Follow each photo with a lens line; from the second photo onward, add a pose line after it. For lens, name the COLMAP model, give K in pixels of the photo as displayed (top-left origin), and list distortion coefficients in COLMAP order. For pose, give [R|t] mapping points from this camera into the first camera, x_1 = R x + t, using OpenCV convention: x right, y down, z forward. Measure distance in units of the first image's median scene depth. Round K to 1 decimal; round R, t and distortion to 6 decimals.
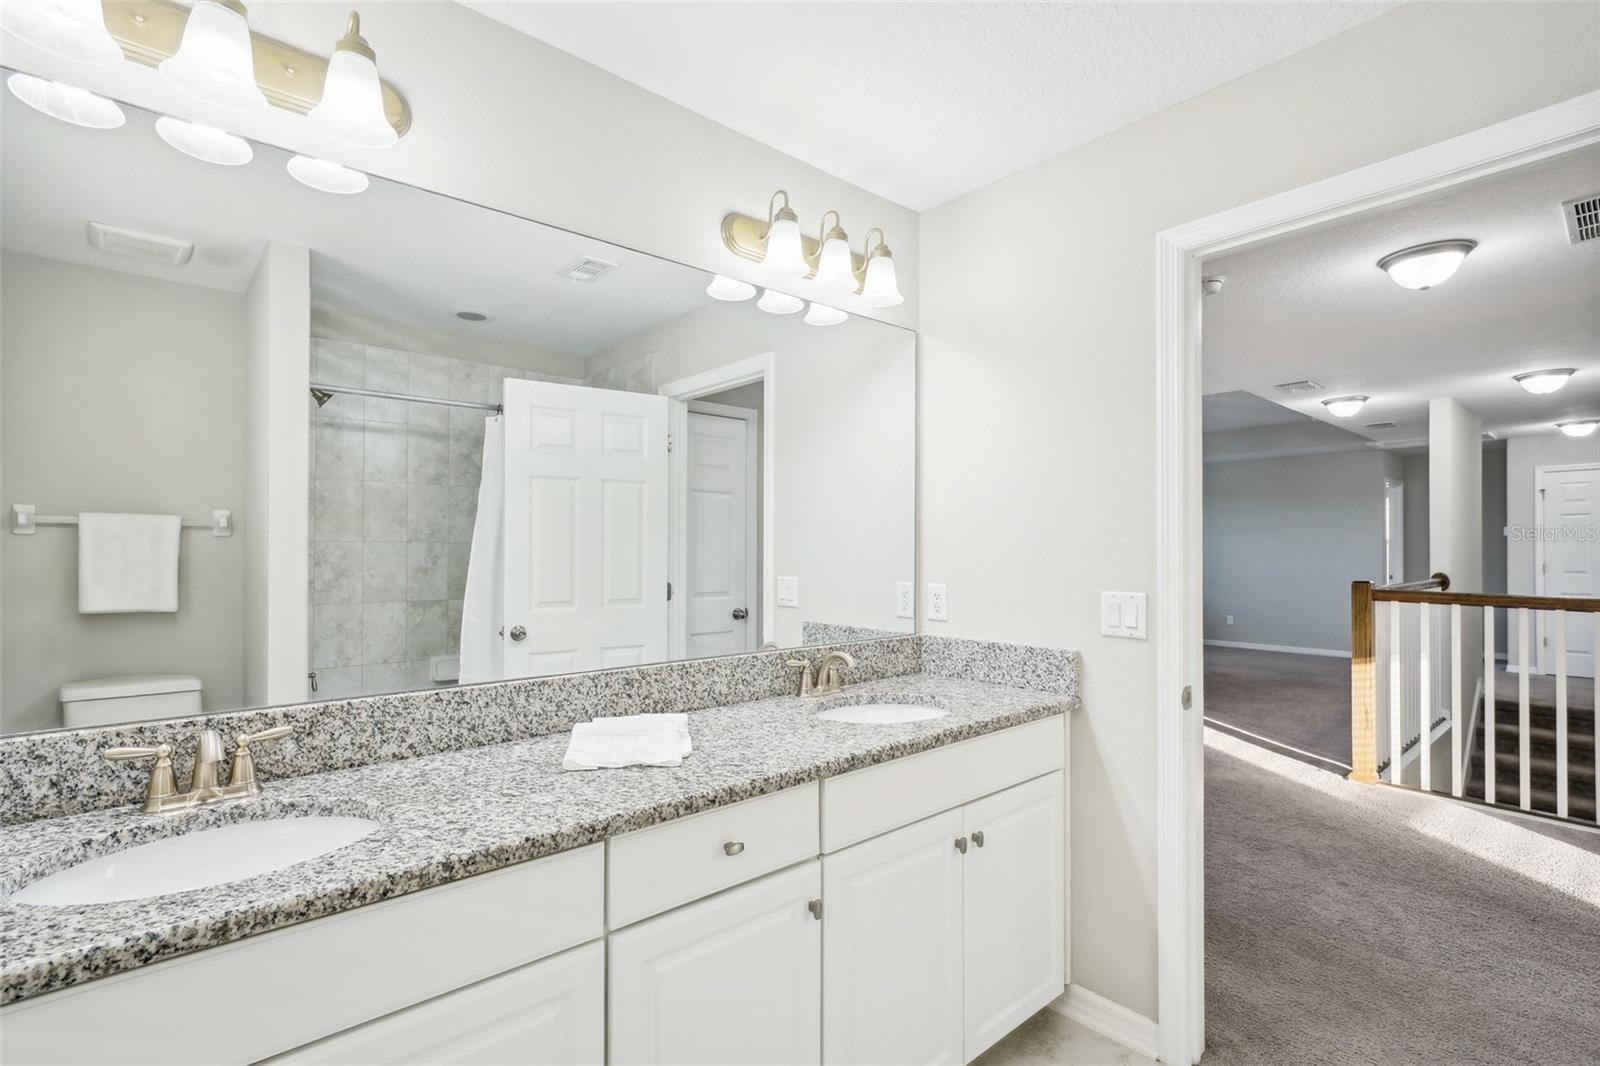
lens RADIAL K [[761.6, 0, 801.9], [0, 761.6, 534.9], [0, 0, 1]] dist [-0.001016, -0.000201]
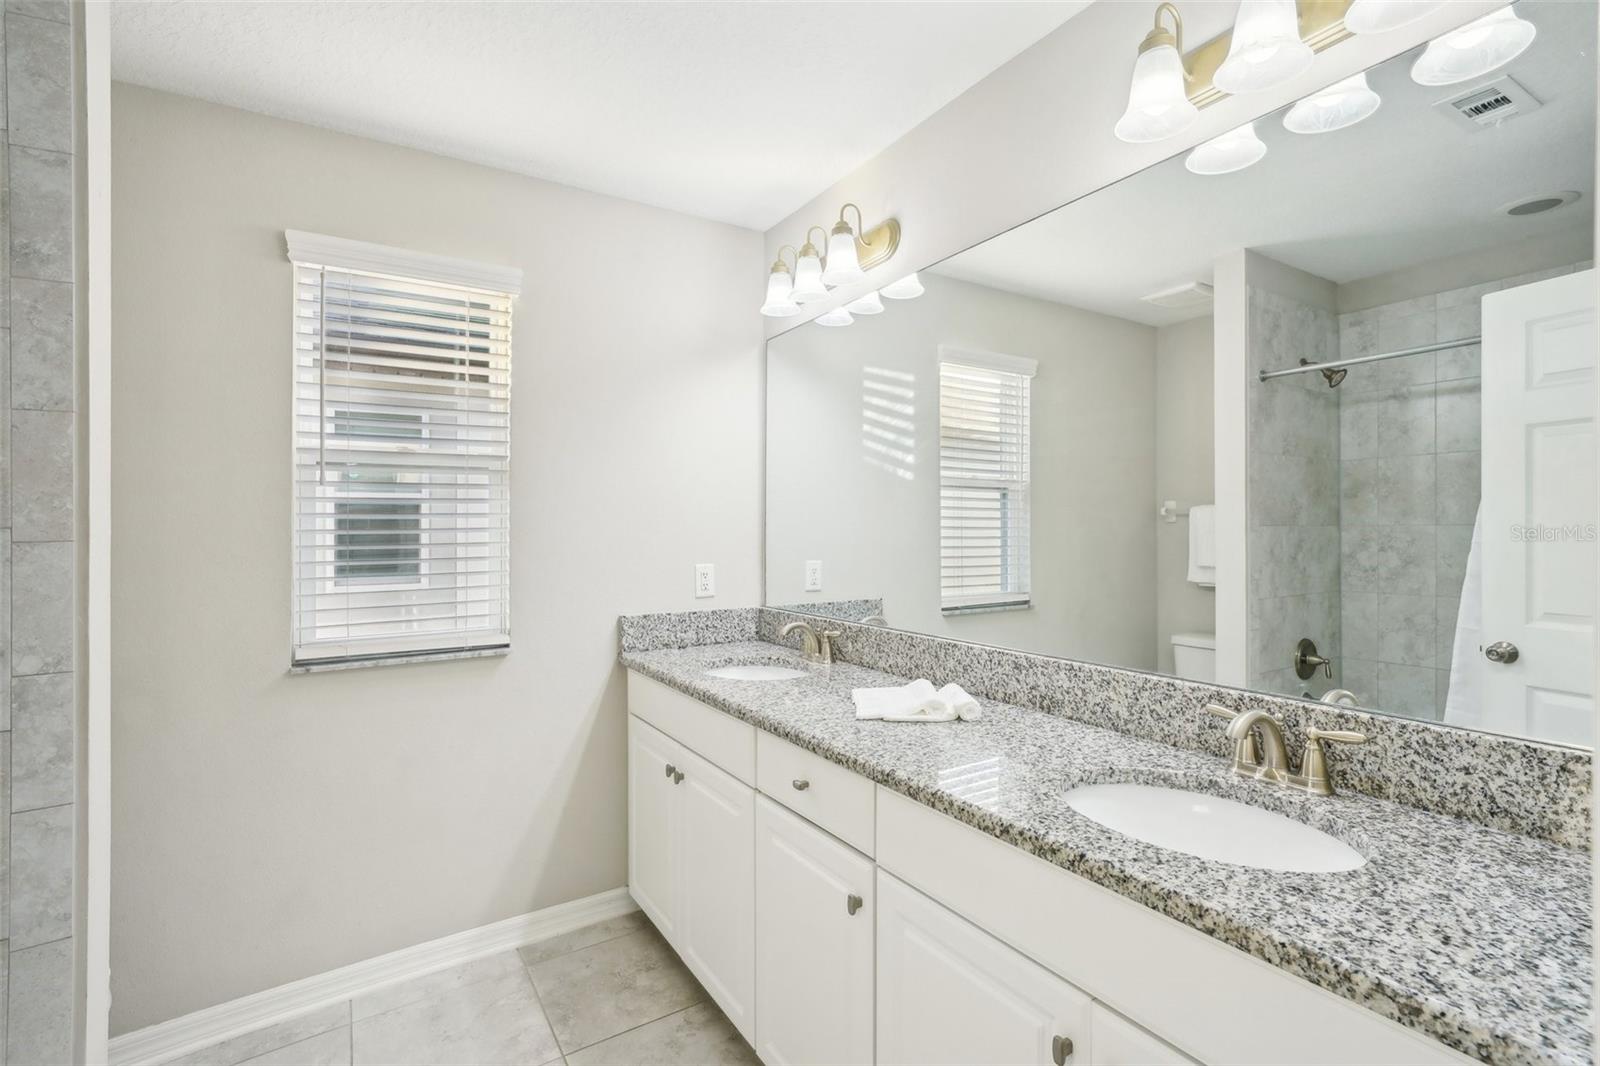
lens RADIAL K [[761.6, 0, 801.9], [0, 761.6, 534.9], [0, 0, 1]] dist [-0.001016, -0.000201]
pose [[-0.171595, 0.002778, -0.985164, 0.734674], [0.015188, 0.999885, 0.000175, 0.017365], [0.985050, -0.014932, -0.171618, 0.833467]]
